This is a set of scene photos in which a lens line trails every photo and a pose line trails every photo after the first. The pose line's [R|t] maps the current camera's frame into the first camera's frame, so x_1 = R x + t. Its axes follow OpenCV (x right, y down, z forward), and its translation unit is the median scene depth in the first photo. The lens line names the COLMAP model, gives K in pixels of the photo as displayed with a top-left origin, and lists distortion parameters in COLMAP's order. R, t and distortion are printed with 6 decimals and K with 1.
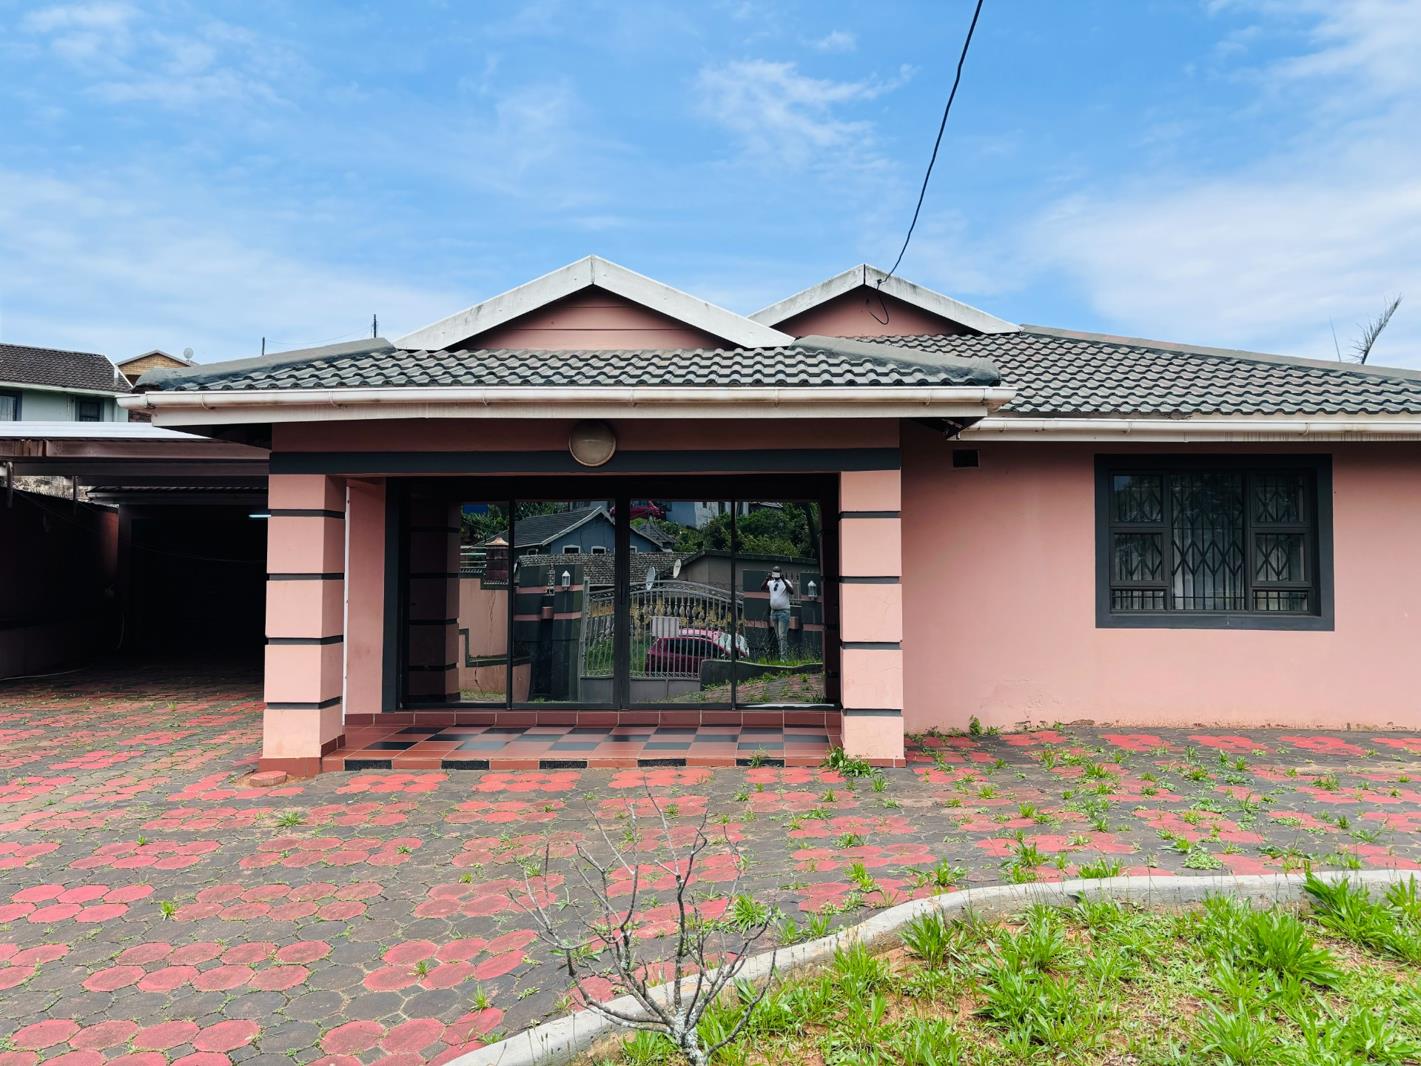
lens RADIAL K [[1157.9, 0, 710.5], [0, 1157.9, 533.0], [0, 0, 1]] dist [0.069080, 0.001721]
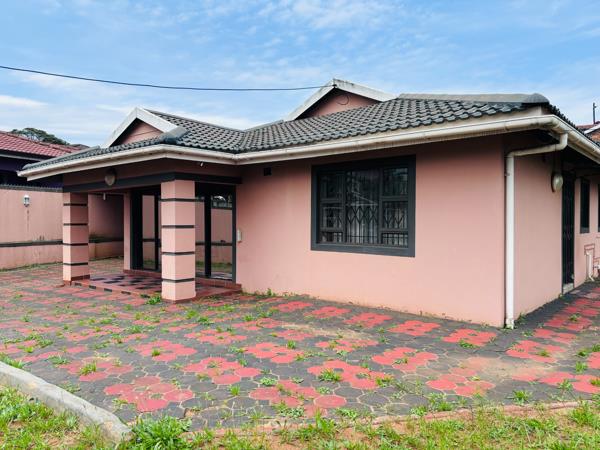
lens RADIAL K [[459.7, 0, 300.0], [0, 459.7, 225.0], [0, 0, 1]] dist [0.056621, -0.004050]
pose [[0.760776, 0.007638, -0.648969, 0.837787], [0.028805, 0.998548, 0.045521, 0.000158], [0.648375, -0.053325, 0.759452, 0.380946]]
